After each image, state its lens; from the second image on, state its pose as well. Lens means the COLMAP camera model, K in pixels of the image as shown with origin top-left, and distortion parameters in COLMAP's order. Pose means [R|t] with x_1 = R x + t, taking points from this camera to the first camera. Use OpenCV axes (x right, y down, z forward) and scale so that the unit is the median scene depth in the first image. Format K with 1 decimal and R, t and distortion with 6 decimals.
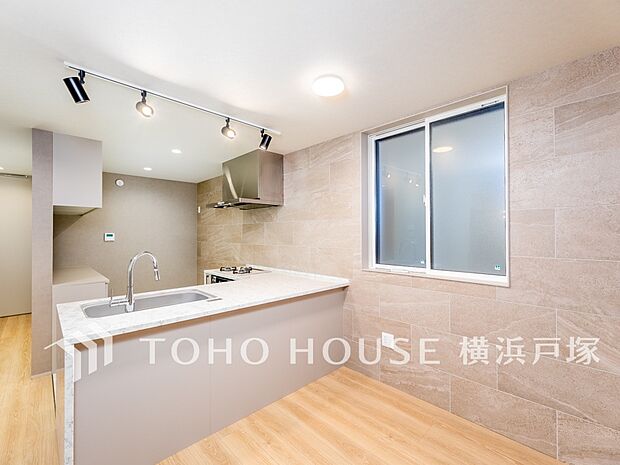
lens RADIAL K [[277.7, 0, 309.5], [0, 277.7, 231.4], [0, 0, 1]] dist [0.001368, -0.000335]
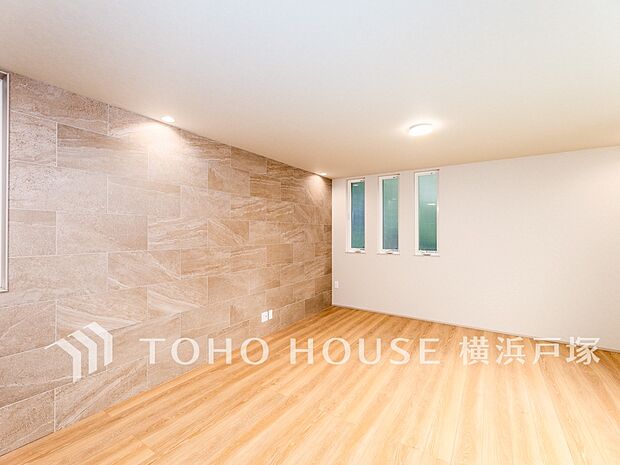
lens RADIAL K [[277.7, 0, 309.5], [0, 277.7, 231.4], [0, 0, 1]] dist [0.001368, -0.000335]
pose [[-0.218311, 0.008332, 0.975844, -0.321414], [-0.006412, 0.999930, -0.009972, 0.002764], [-0.975858, -0.008435, -0.218242, 0.168553]]
